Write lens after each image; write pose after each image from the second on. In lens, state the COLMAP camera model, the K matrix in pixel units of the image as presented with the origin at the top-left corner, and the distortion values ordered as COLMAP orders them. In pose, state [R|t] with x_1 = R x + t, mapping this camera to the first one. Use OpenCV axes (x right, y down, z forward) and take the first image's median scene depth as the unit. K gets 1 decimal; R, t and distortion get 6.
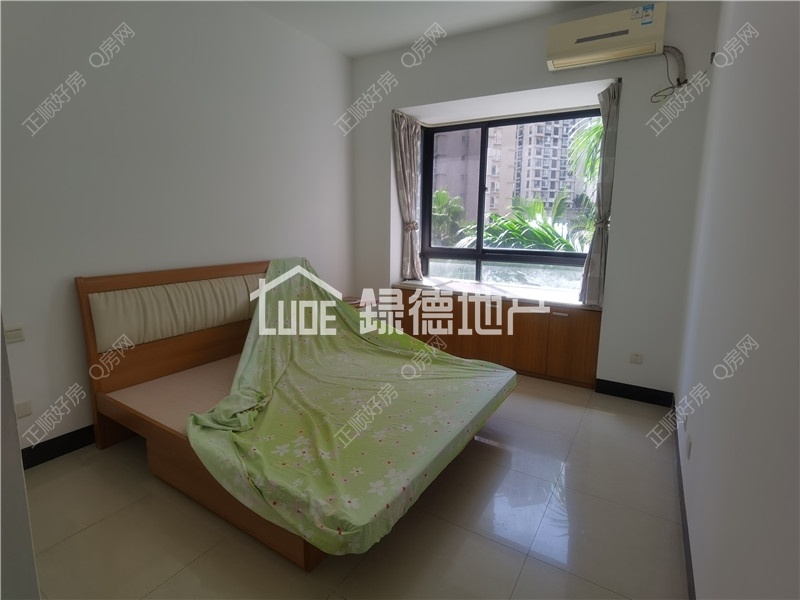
lens RADIAL K [[411.9, 0, 393.9], [0, 411.9, 280.1], [0, 0, 1]] dist [-0.012819, 0.011392]
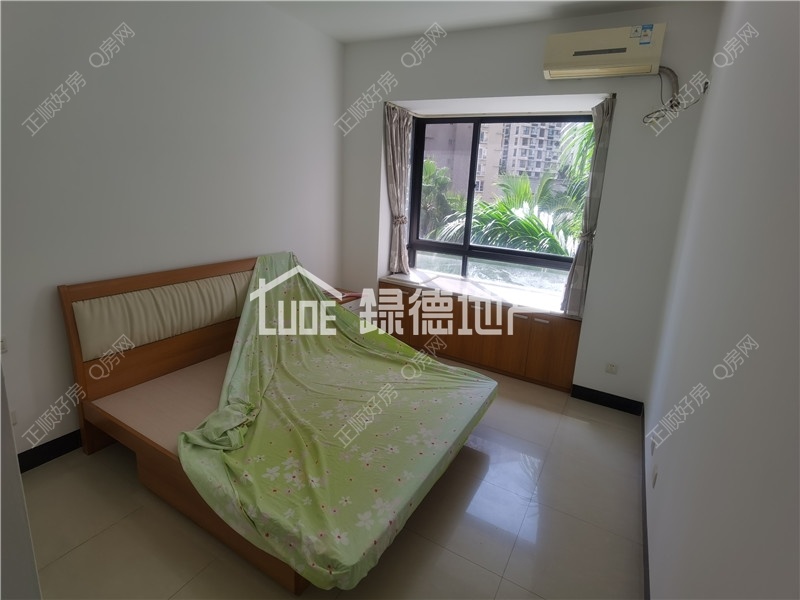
lens RADIAL K [[411.9, 0, 394.5], [0, 411.9, 272.1], [0, 0, 1]] dist [-0.012819, 0.011392]
pose [[0.998644, 0.028691, 0.043431, -0.015023], [-0.031690, 0.997043, 0.070012, -0.105657], [-0.041294, -0.071293, 0.996600, -0.005466]]
